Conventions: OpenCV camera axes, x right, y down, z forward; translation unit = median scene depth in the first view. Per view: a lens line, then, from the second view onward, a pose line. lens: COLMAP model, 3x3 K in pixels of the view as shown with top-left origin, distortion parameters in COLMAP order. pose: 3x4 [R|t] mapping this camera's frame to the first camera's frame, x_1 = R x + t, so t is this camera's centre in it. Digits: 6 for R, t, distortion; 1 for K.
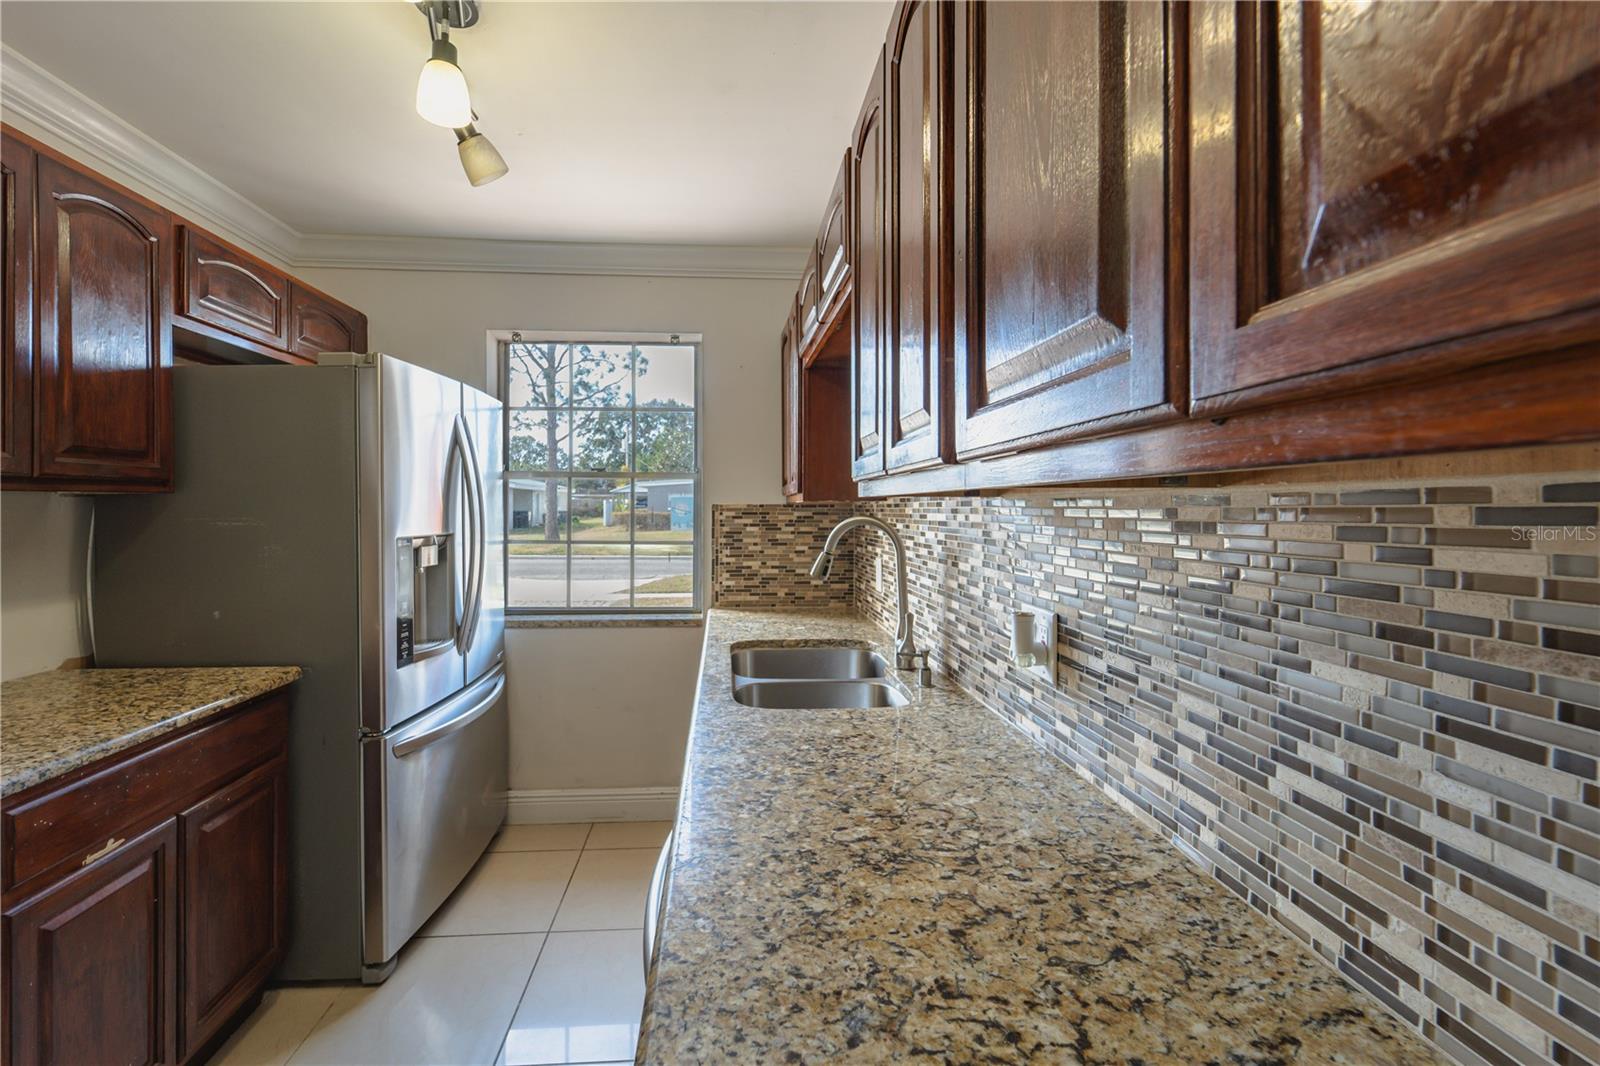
lens RADIAL K [[688.1, 0, 741.9], [0, 688.1, 512.5], [0, 0, 1]] dist [0.002131, -0.002991]
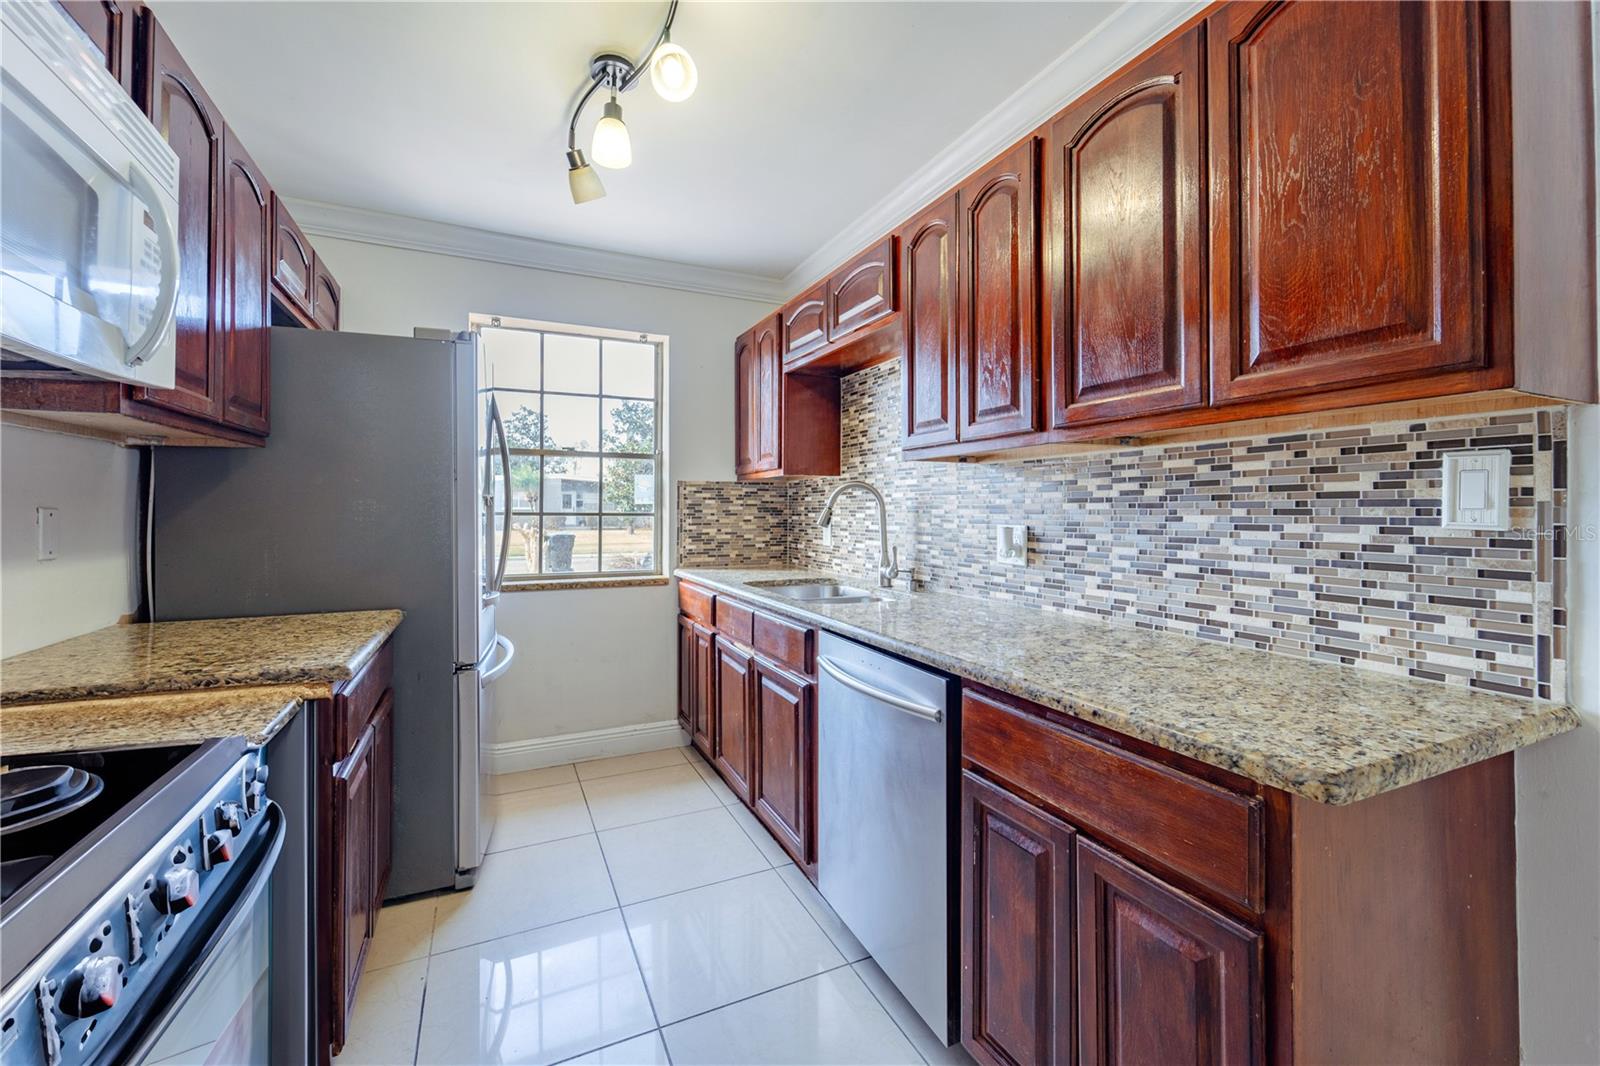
lens RADIAL K [[660.8, 0, 803.3], [0, 660.8, 508.4], [0, 0, 1]] dist [-0.000638, -0.000052]
pose [[0.927685, 0.000888, 0.373364, -1.058374], [0.000953, 0.999988, -0.004746, 0.163315], [-0.373364, 0.004759, 0.927673, -0.544016]]
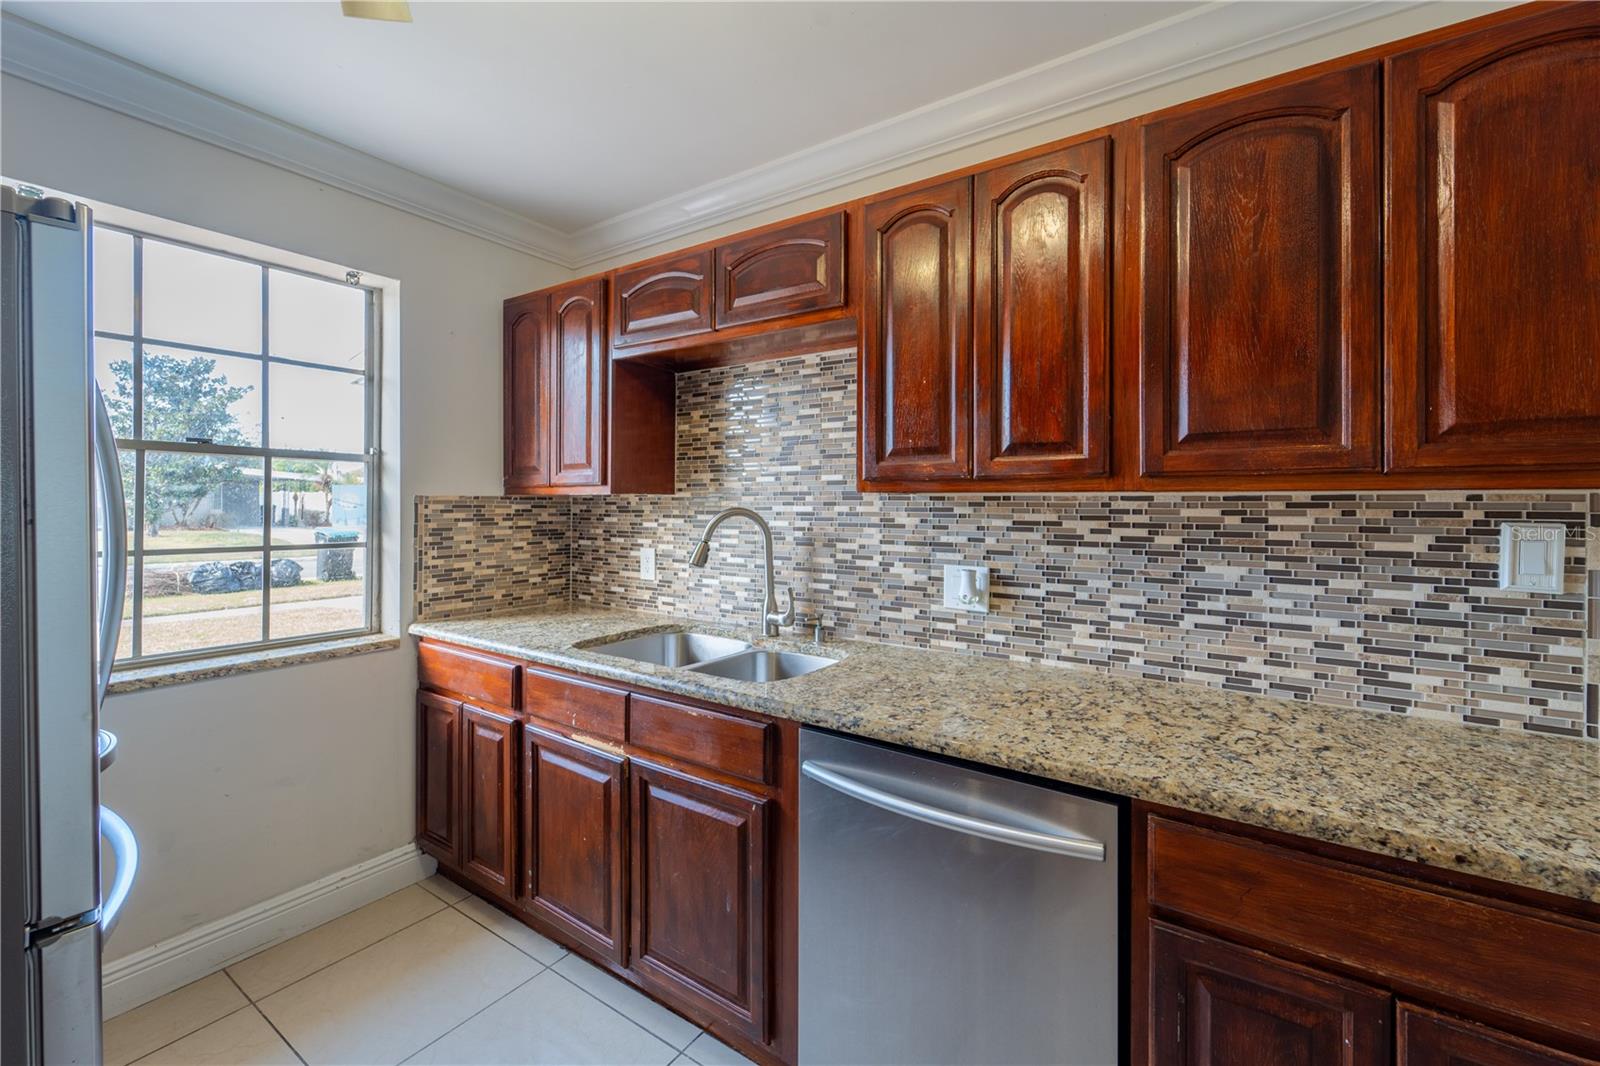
lens RADIAL K [[649.9, 0, 834.2], [0, 649.9, 507.4], [0, 0, 1]] dist [0.002489, -0.000056]
pose [[0.594319, -0.003372, 0.804222, -1.451833], [0.001234, 0.999994, 0.003281, 0.001598], [-0.804228, -0.000957, 0.594320, 0.572494]]
